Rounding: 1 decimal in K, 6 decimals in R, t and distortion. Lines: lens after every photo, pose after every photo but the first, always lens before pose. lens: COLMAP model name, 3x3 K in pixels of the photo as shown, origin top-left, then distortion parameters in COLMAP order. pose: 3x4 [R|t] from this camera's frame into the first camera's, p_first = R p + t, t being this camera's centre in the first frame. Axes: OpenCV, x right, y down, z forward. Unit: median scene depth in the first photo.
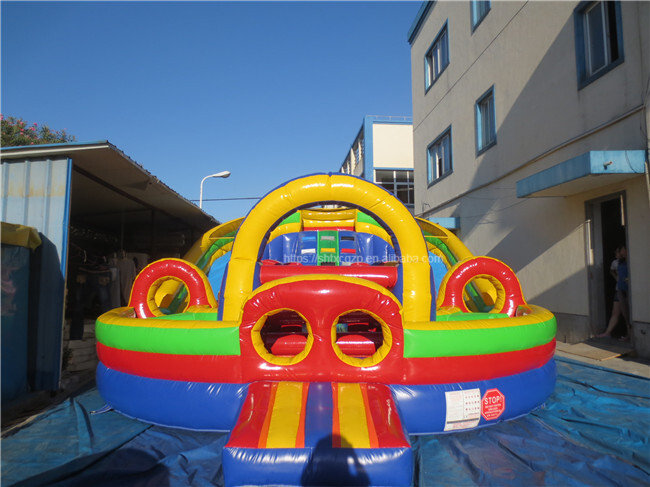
lens RADIAL K [[452.8, 0, 324.8], [0, 452.8, 242.0], [0, 0, 1]] dist [-0.006113, 0.001521]
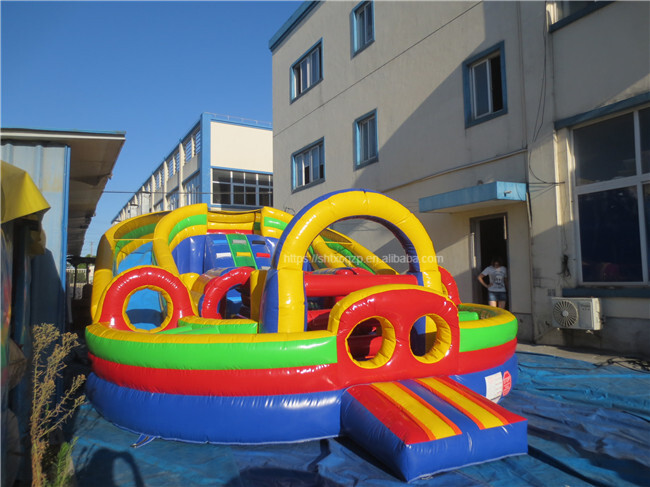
lens RADIAL K [[452.8, 0, 321.6], [0, 452.8, 244.4], [0, 0, 1]] dist [-0.006113, 0.001521]
pose [[0.907217, 0.017943, 0.420280, -0.243675], [-0.021292, 0.999768, 0.003278, -0.009538], [-0.420124, -0.011922, 0.907388, 0.025778]]
